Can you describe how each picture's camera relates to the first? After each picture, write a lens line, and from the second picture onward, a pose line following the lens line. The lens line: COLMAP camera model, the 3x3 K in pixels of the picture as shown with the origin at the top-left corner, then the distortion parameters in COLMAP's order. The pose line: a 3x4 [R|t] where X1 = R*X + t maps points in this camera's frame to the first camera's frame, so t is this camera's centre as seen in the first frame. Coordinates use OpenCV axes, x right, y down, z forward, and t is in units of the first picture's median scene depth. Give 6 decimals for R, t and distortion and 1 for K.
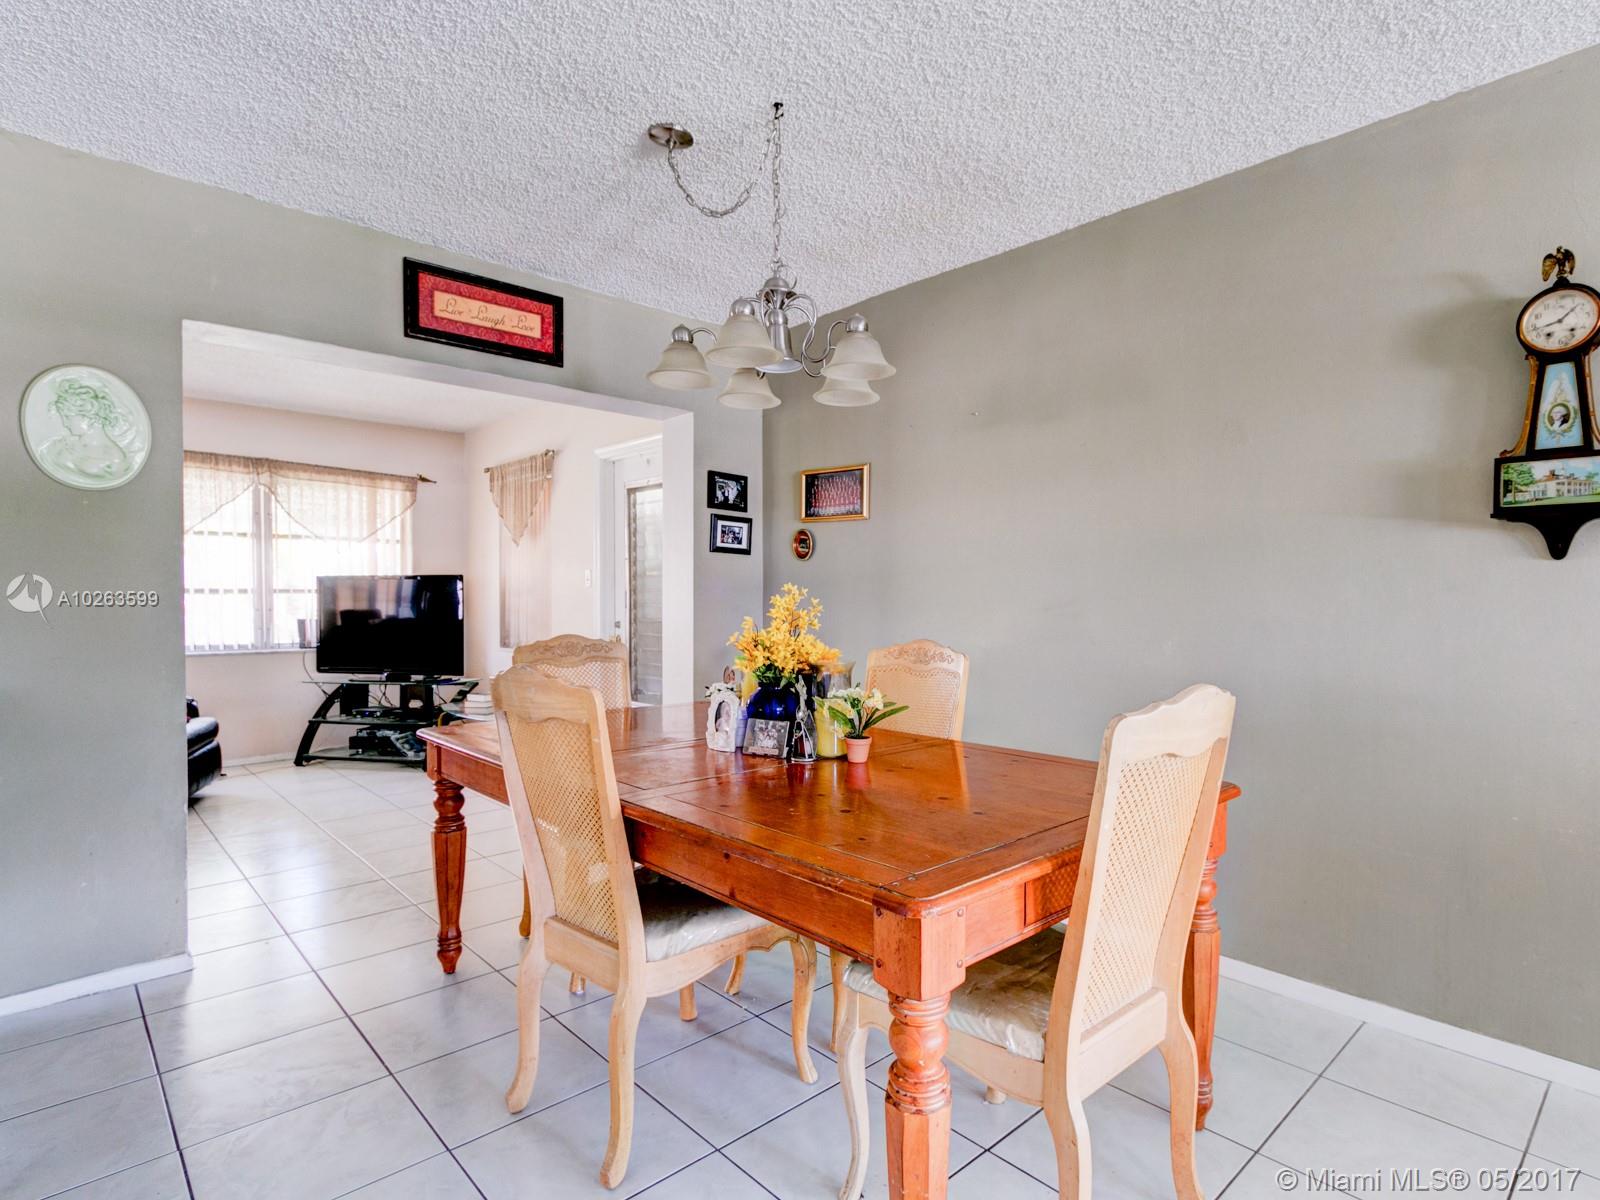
lens RADIAL K [[830.3, 0, 830.6], [0, 830.3, 604.3], [0, 0, 1]] dist [0.012976, -0.005177]
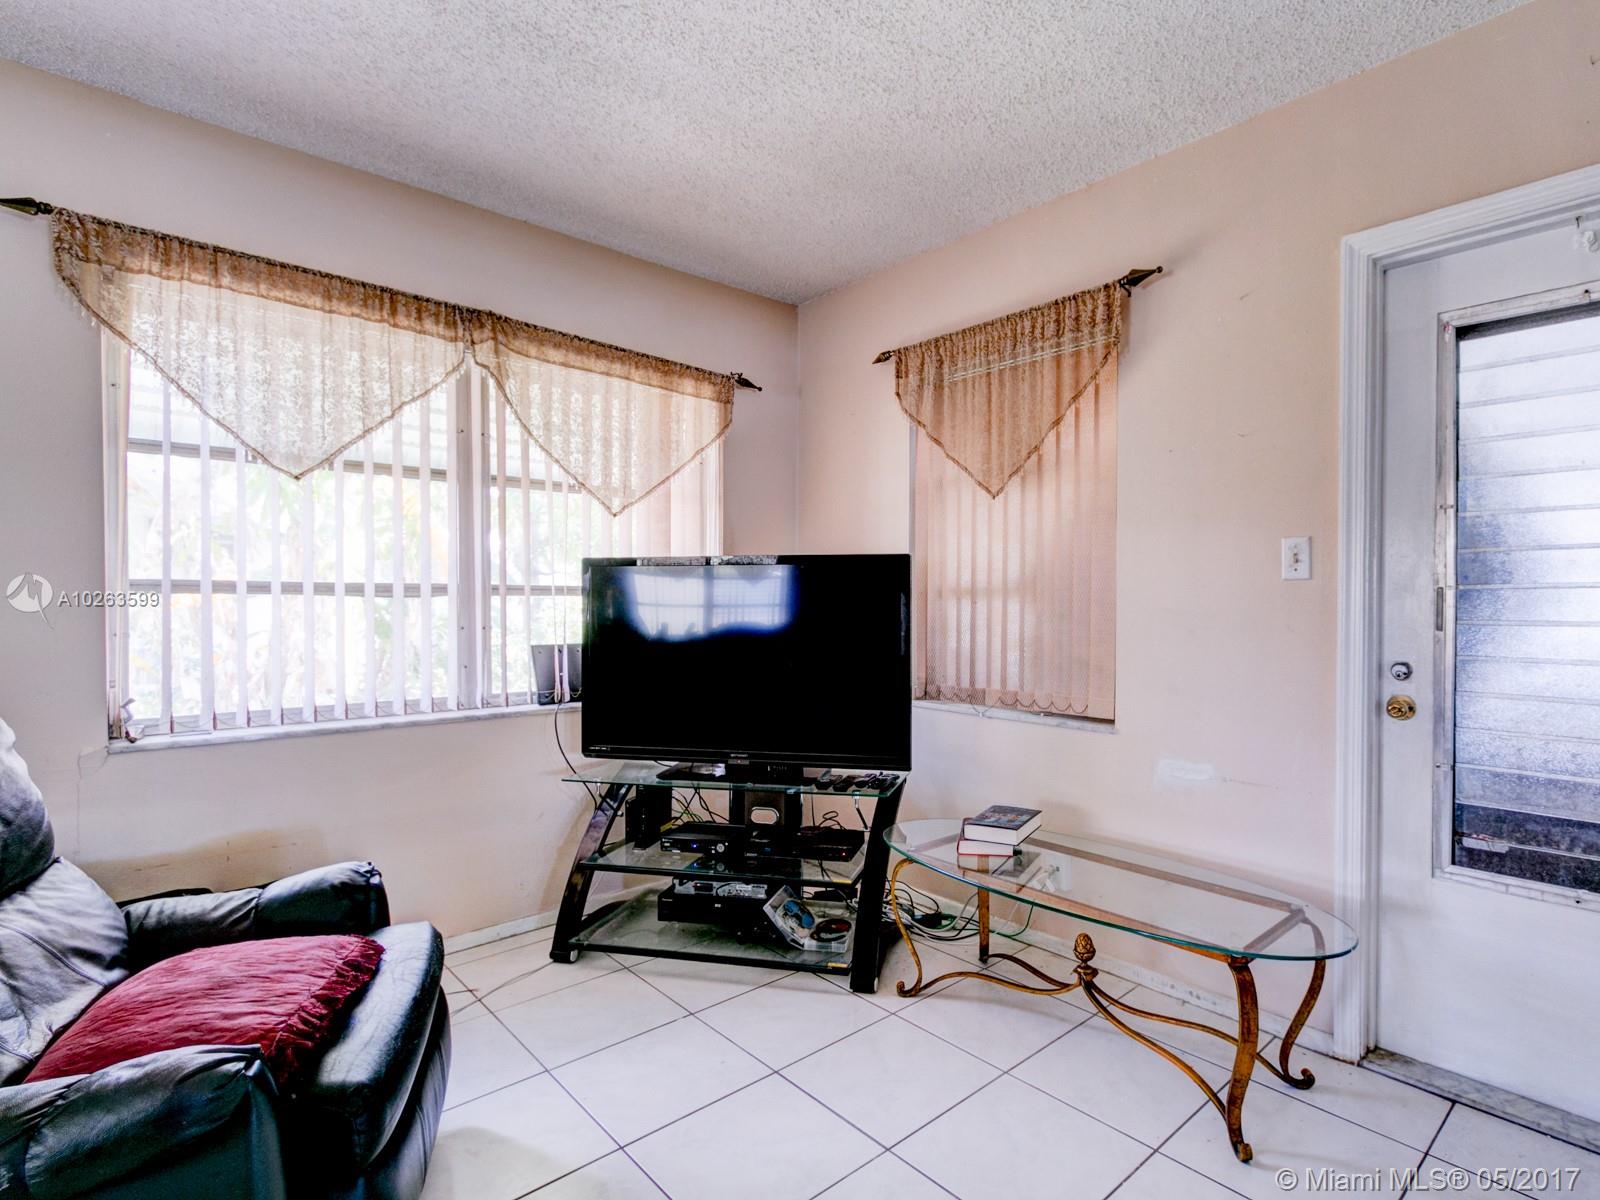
lens RADIAL K [[830.3, 0, 871.9], [0, 830.3, 607.5], [0, 0, 1]] dist [0.012976, -0.005177]
pose [[0.999944, 0.006255, -0.008507, -0.454464], [-0.006234, 0.999978, 0.002457, -0.007810], [0.008523, -0.002404, 0.999961, 0.527518]]
